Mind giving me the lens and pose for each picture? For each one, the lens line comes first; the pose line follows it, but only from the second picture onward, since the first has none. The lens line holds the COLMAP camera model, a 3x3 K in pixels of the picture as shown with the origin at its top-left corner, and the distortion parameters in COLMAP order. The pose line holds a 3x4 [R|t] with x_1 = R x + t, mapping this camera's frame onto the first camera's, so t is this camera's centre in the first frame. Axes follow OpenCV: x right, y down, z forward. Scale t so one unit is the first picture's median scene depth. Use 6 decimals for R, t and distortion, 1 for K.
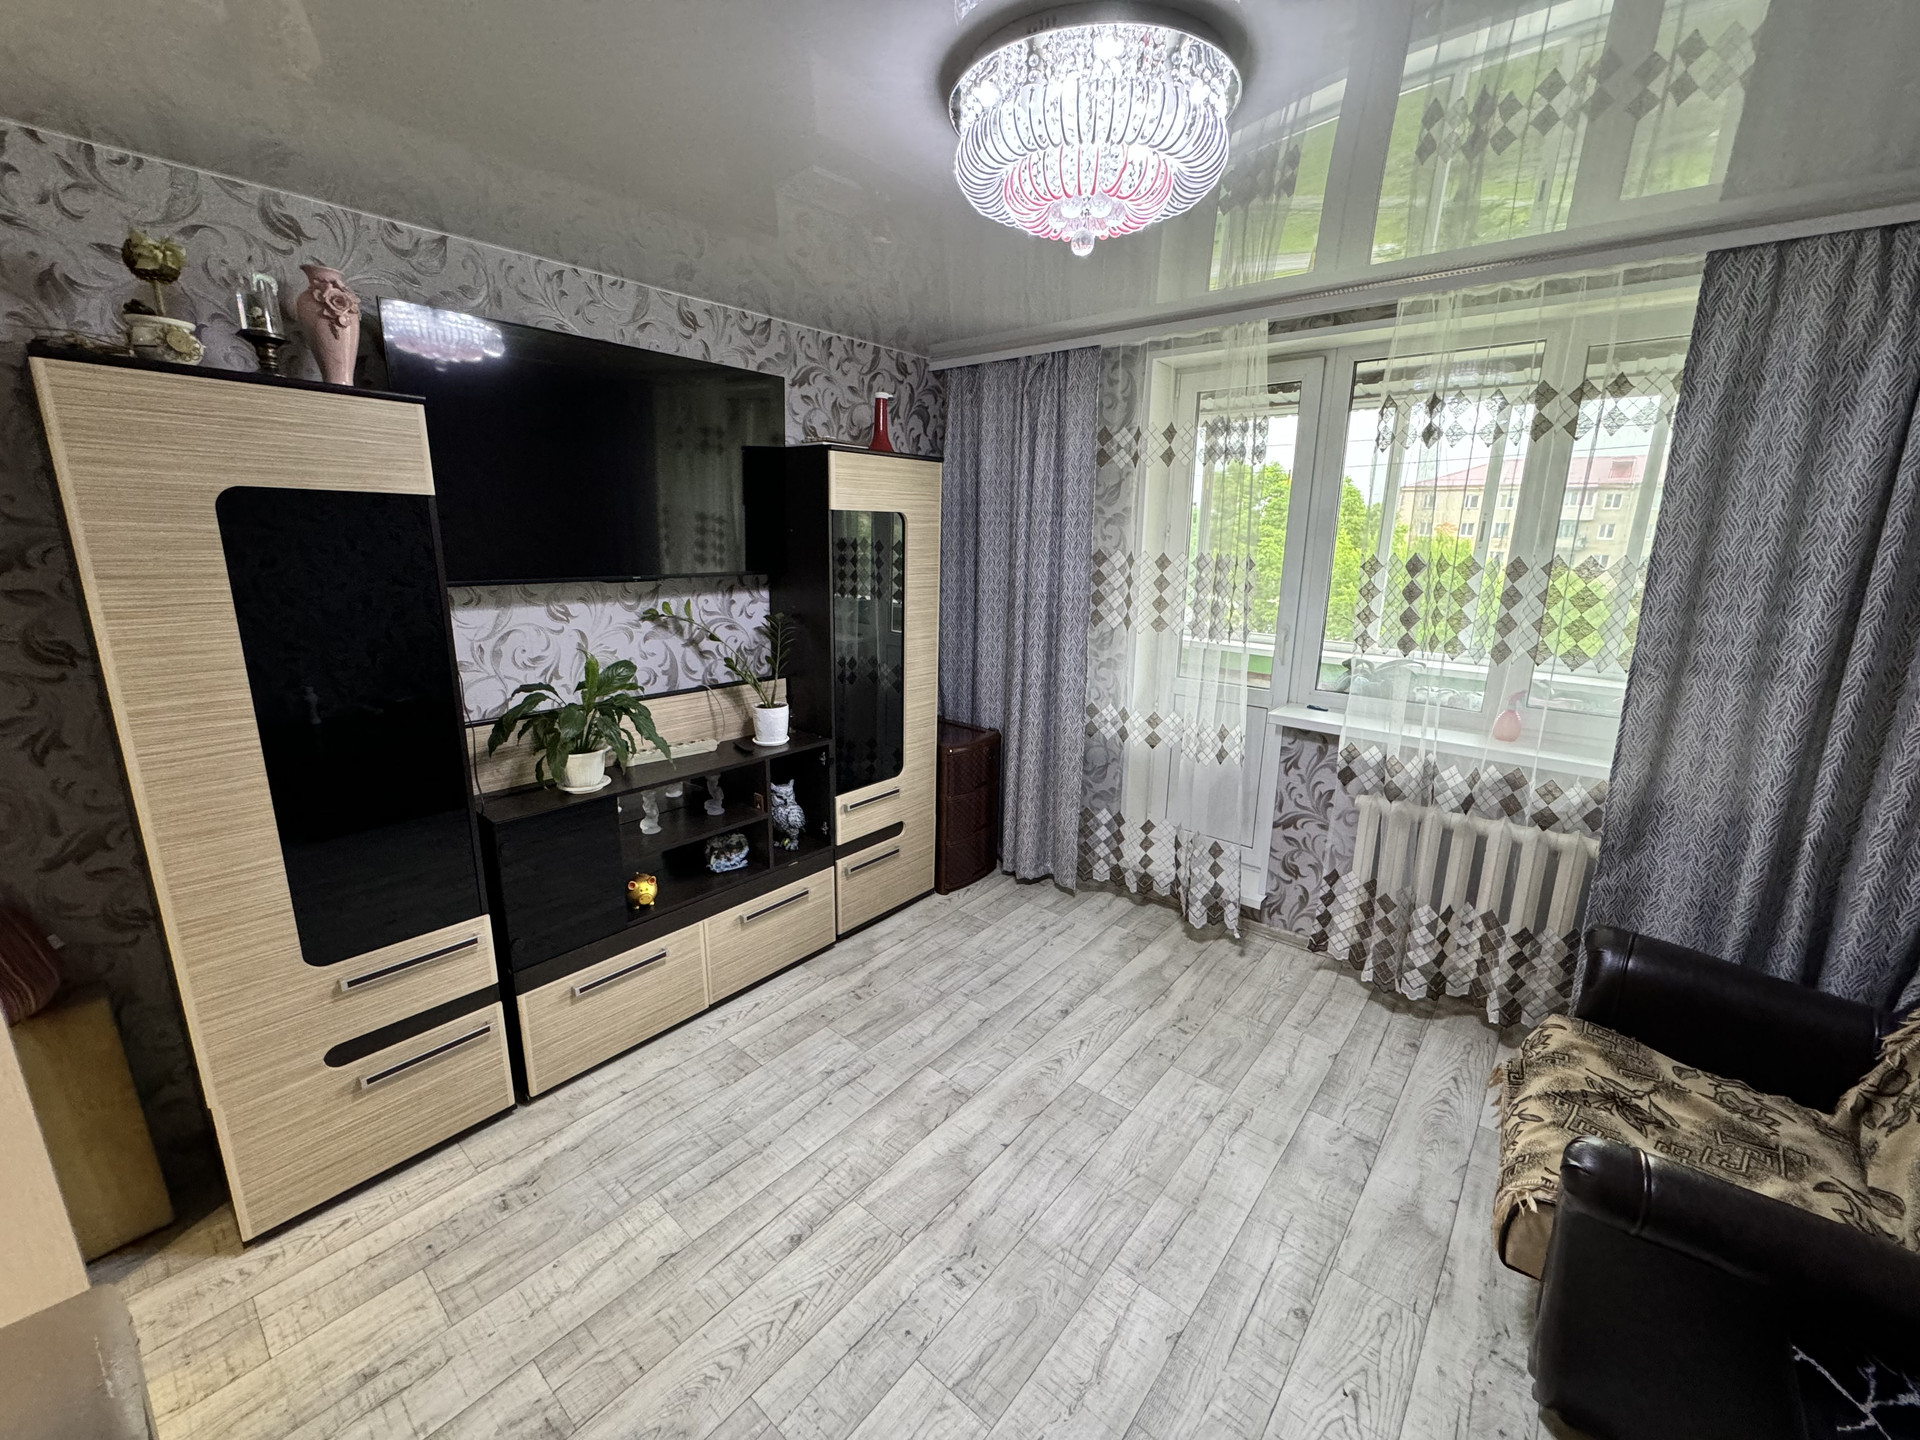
lens RADIAL K [[764.6, 0, 960.2], [0, 764.6, 719.1], [0, 0, 1]] dist [-0.002823, 0.000252]
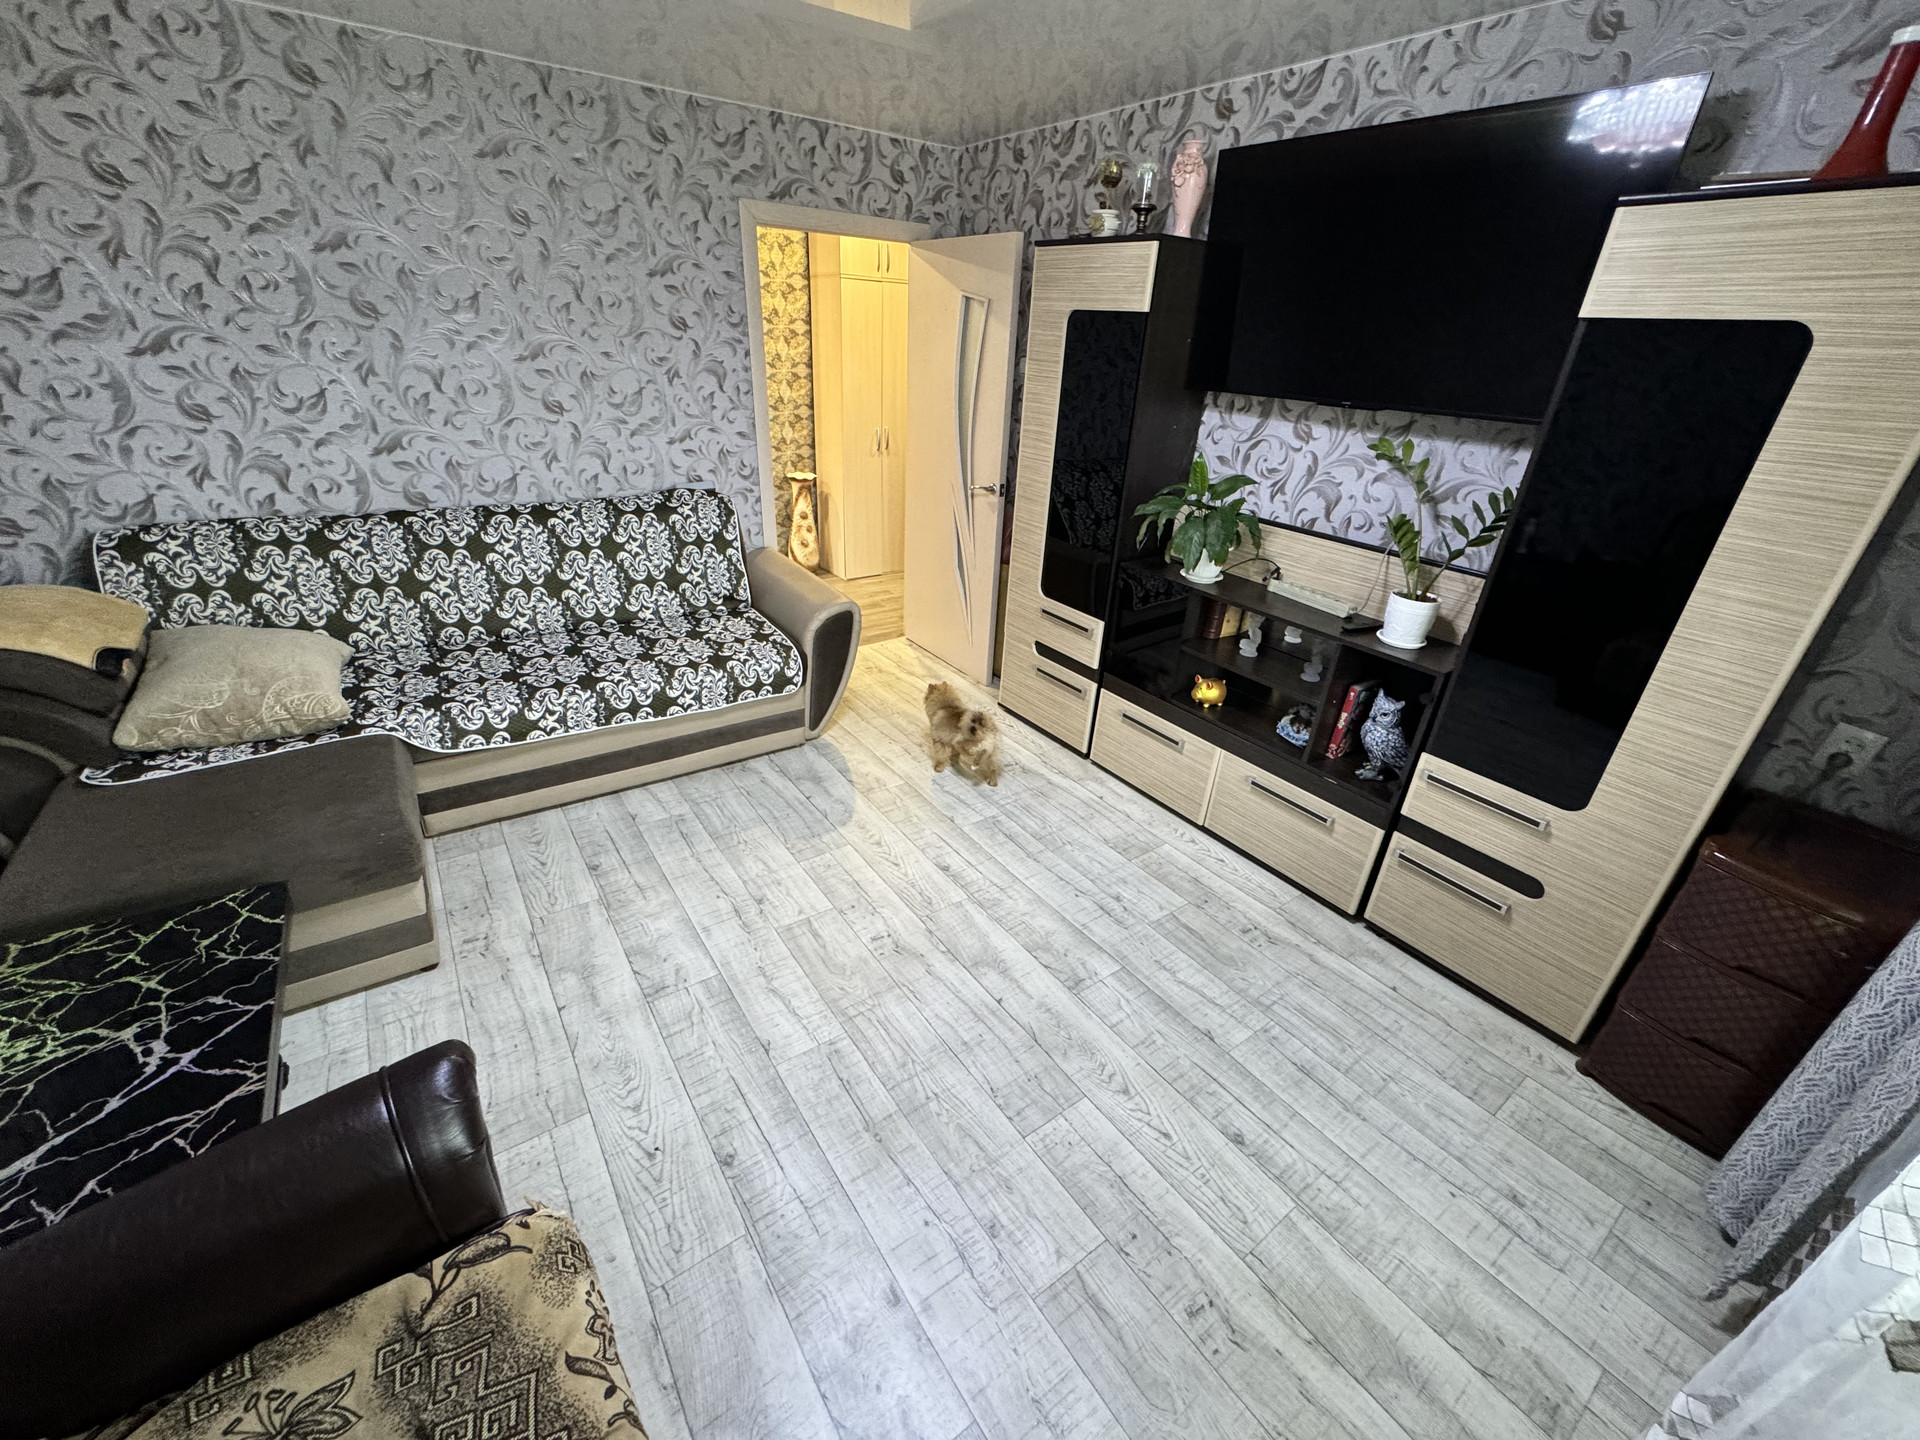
lens RADIAL K [[764.6, 0, 960.2], [0, 764.6, 719.1], [0, 0, 1]] dist [-0.002823, 0.000252]
pose [[-0.242461, 0.414552, -0.877132, 0.606876], [-0.280736, 0.835449, 0.472454, -0.152950], [0.928655, 0.360794, -0.086184, 0.699137]]
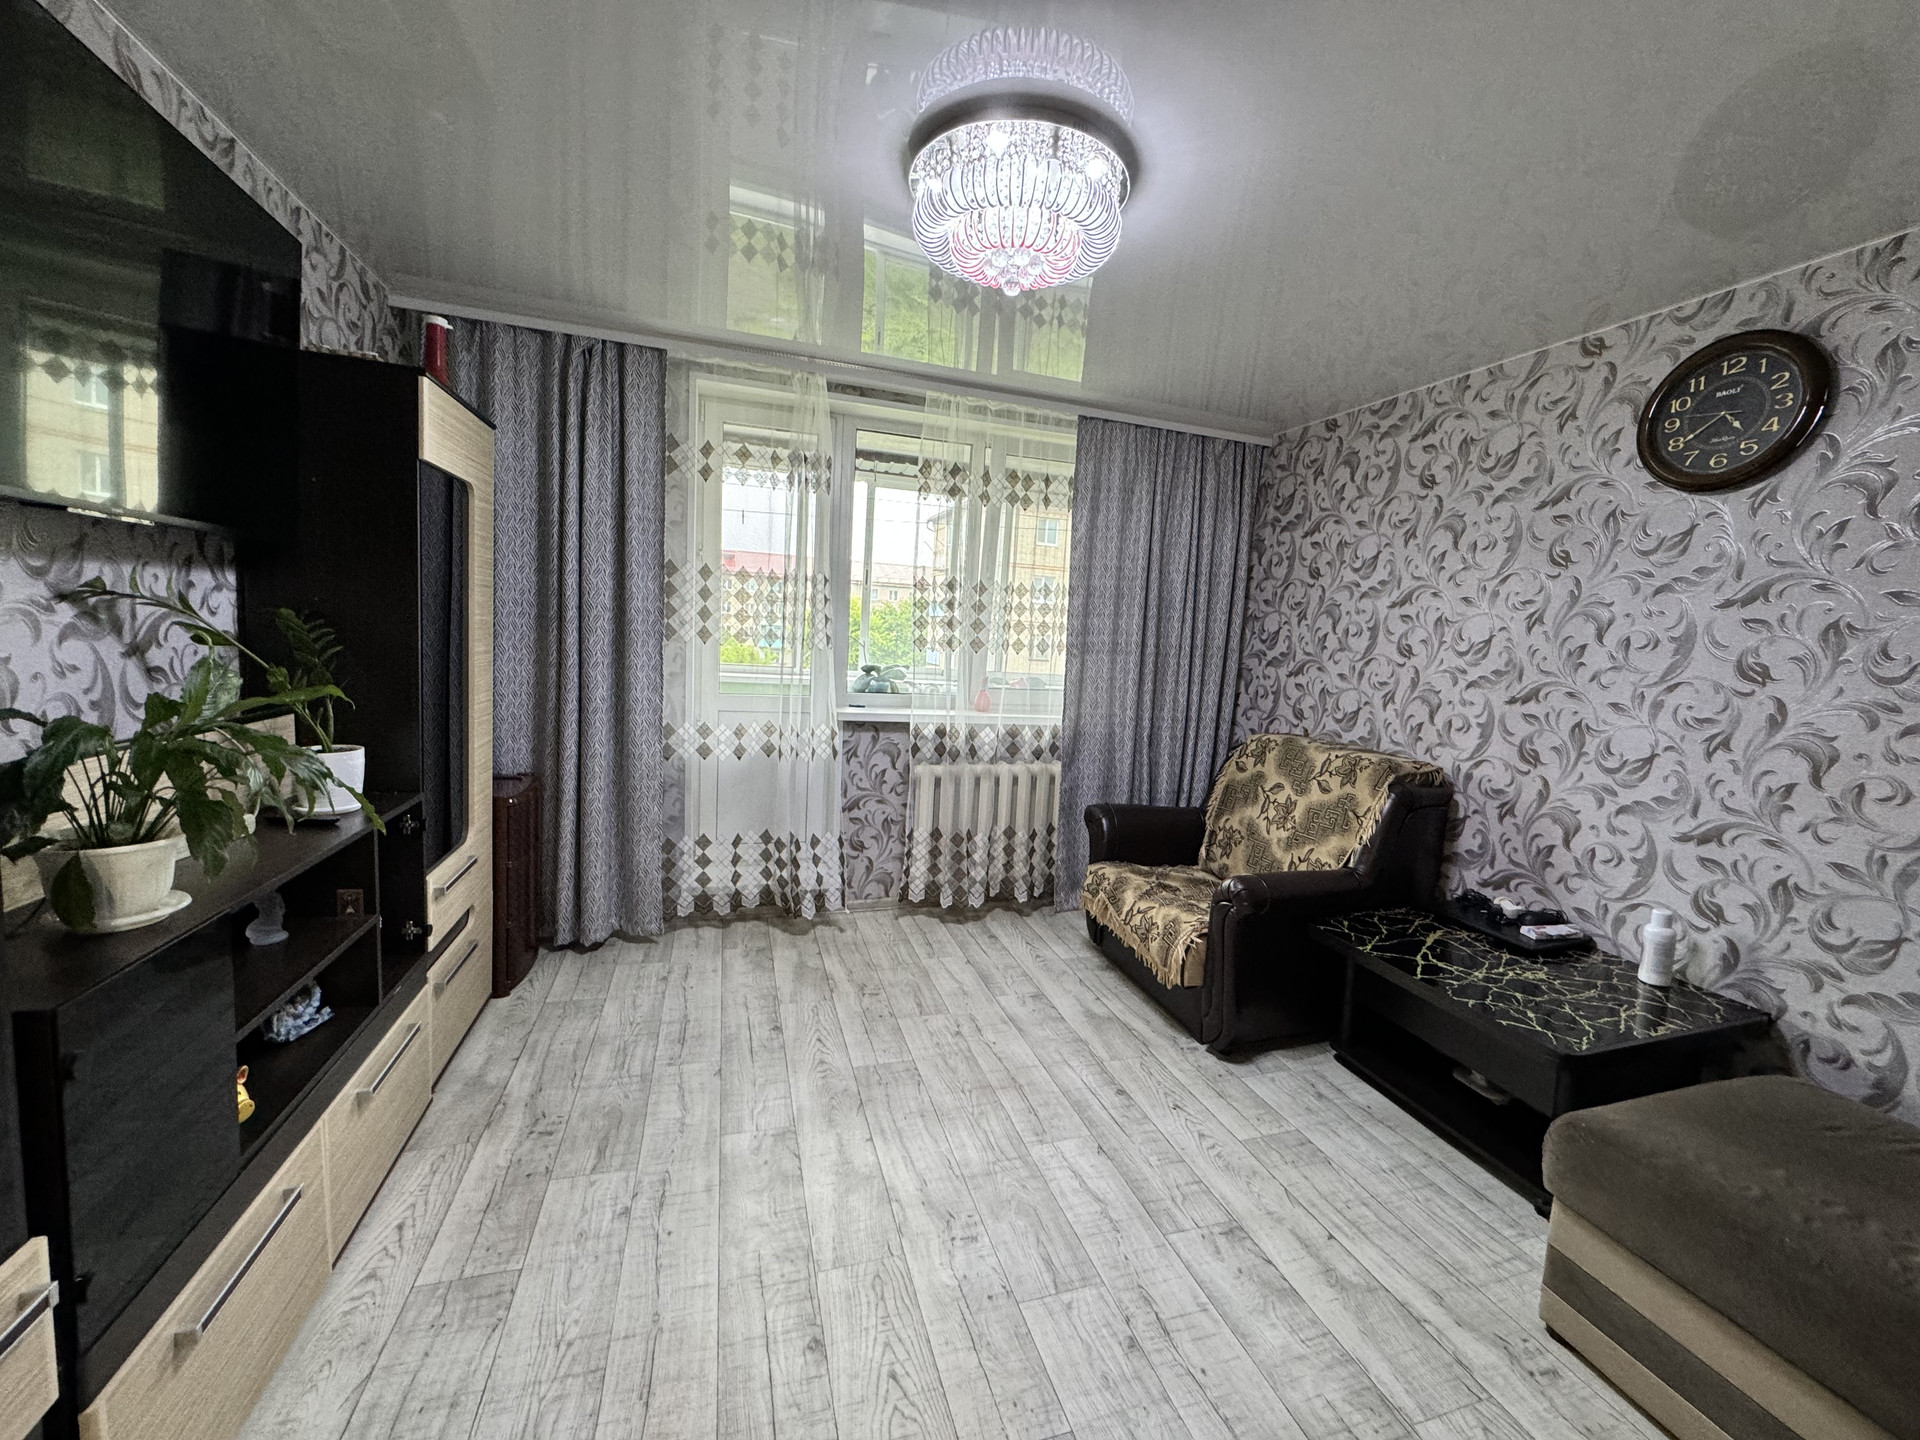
lens RADIAL K [[764.6, 0, 960.2], [0, 764.6, 719.1], [0, 0, 1]] dist [-0.002823, 0.000252]
pose [[0.542206, -0.079754, 0.836452, -0.499967], [0.152163, 0.988346, -0.004398, 0.039842], [-0.826353, 0.129662, 0.548023, 0.233737]]
